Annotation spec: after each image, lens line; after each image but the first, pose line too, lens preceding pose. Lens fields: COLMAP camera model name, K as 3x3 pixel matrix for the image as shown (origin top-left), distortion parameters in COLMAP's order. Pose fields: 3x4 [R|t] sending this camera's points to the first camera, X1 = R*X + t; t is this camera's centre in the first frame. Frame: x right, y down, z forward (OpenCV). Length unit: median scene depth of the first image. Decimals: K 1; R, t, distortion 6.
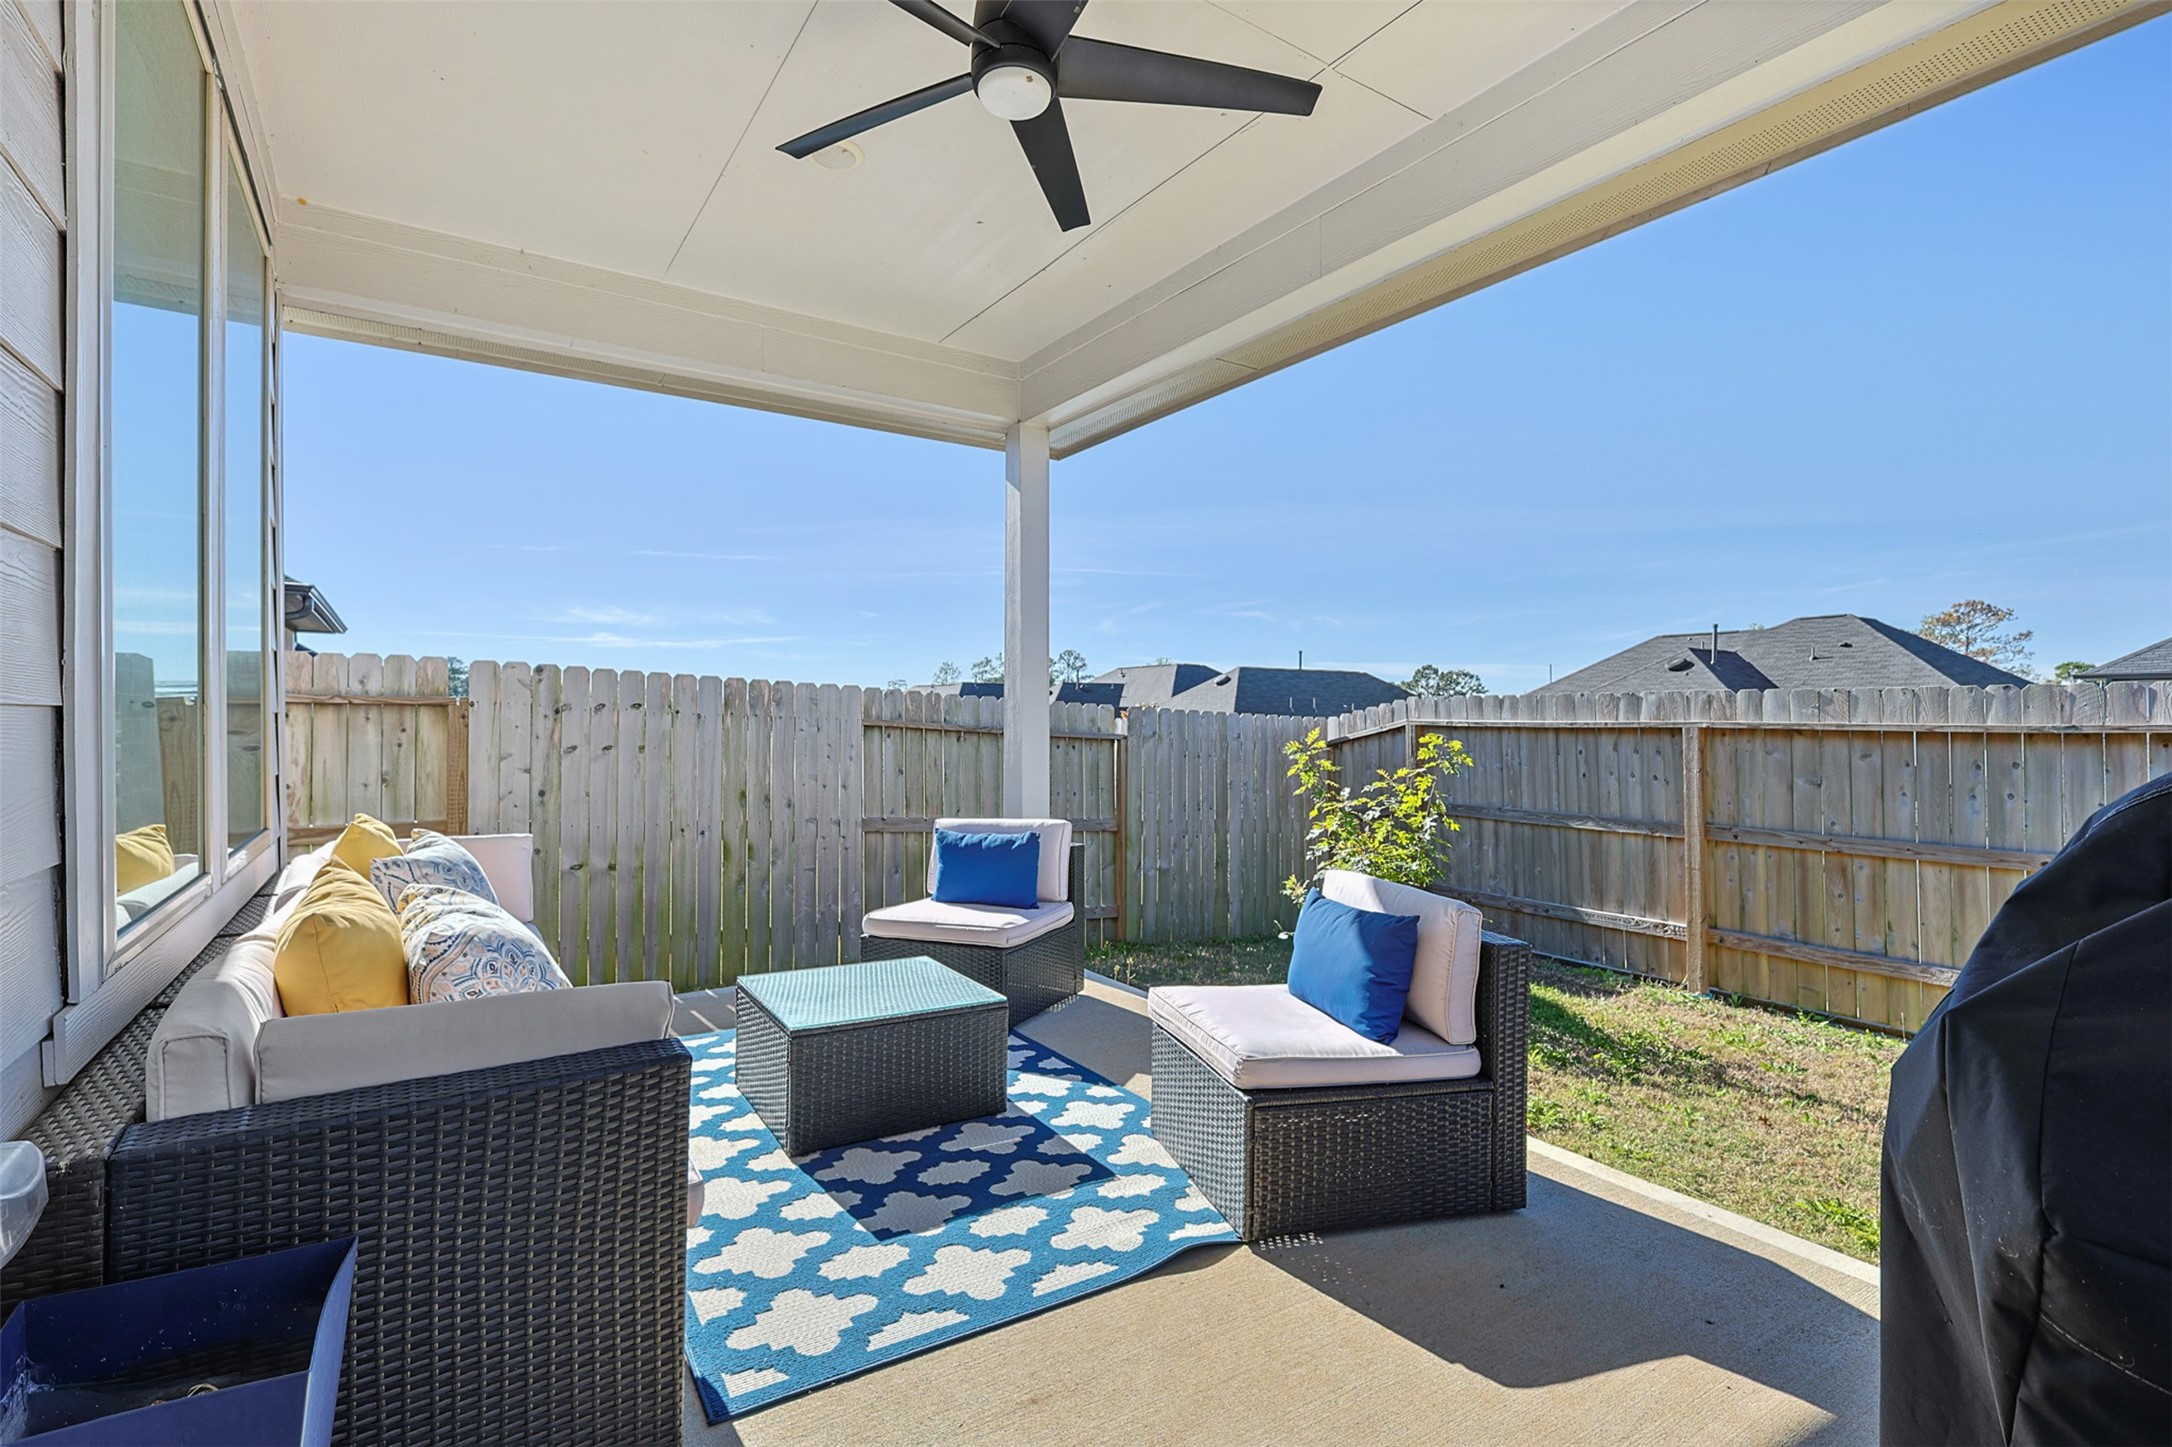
lens RADIAL K [[993.4, 0, 1083.5], [0, 993.4, 718.3], [0, 0, 1]] dist [-0.000292, -0.000015]
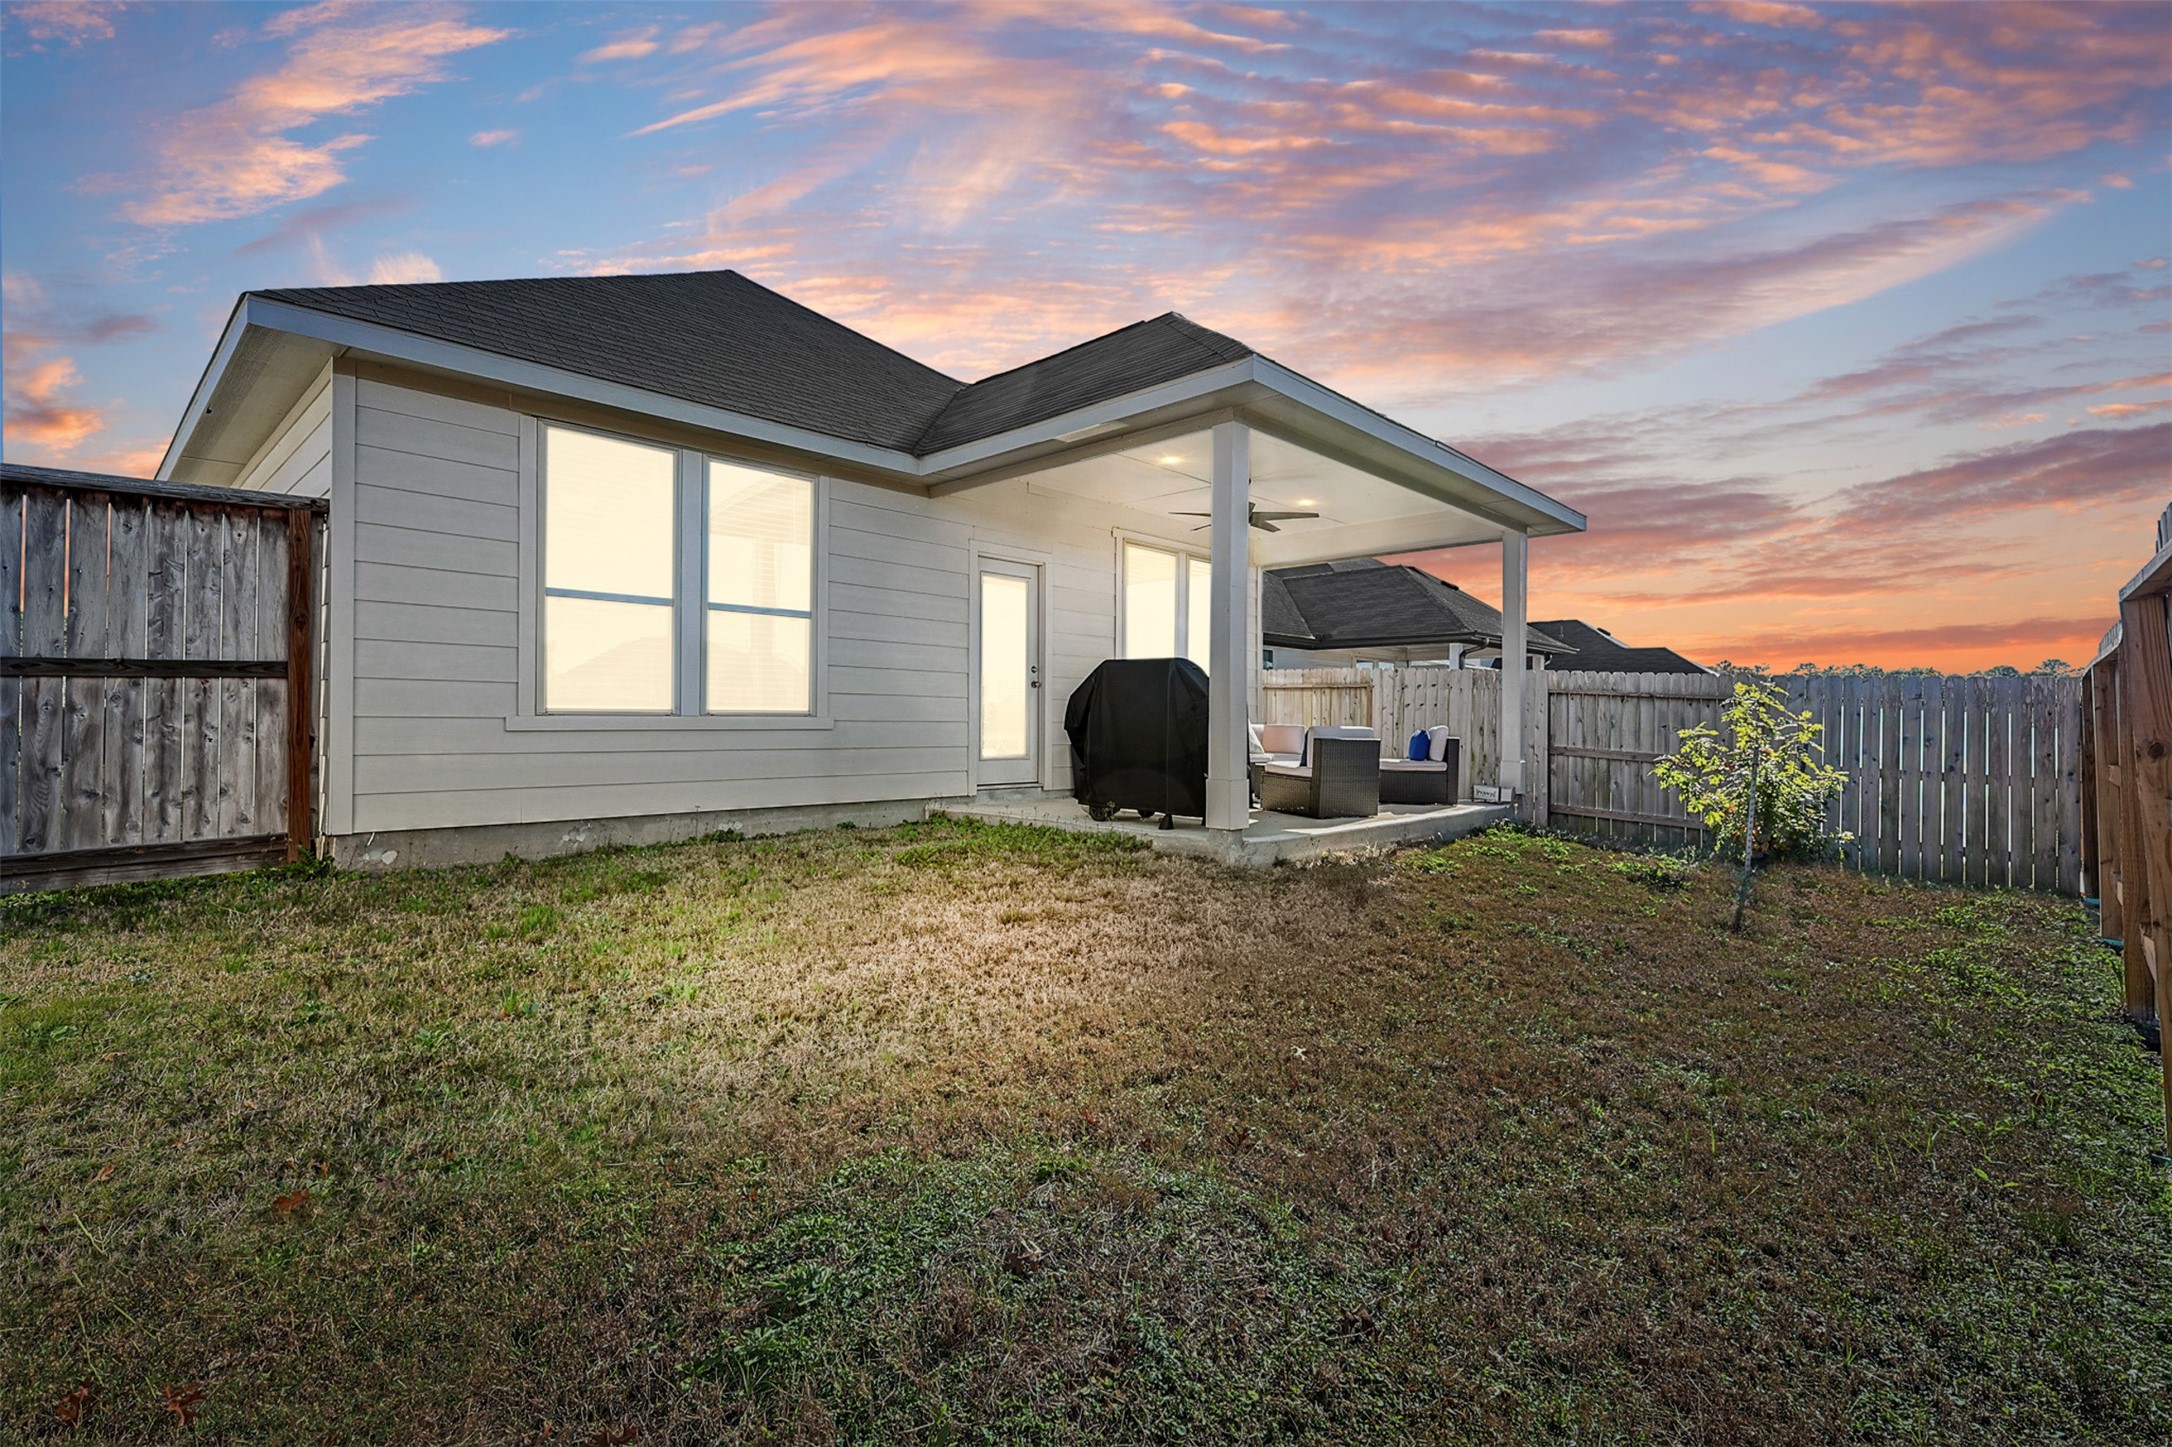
lens RADIAL K [[993.4, 0, 1085.8], [0, 993.4, 722.1], [0, 0, 1]] dist [-0.000292, -0.000015]
pose [[0.229690, 0.000581, -0.973264, 1.308858], [-0.007197, 0.999973, -0.001102, 0.067595], [0.973237, 0.007257, 0.229688, -0.203377]]
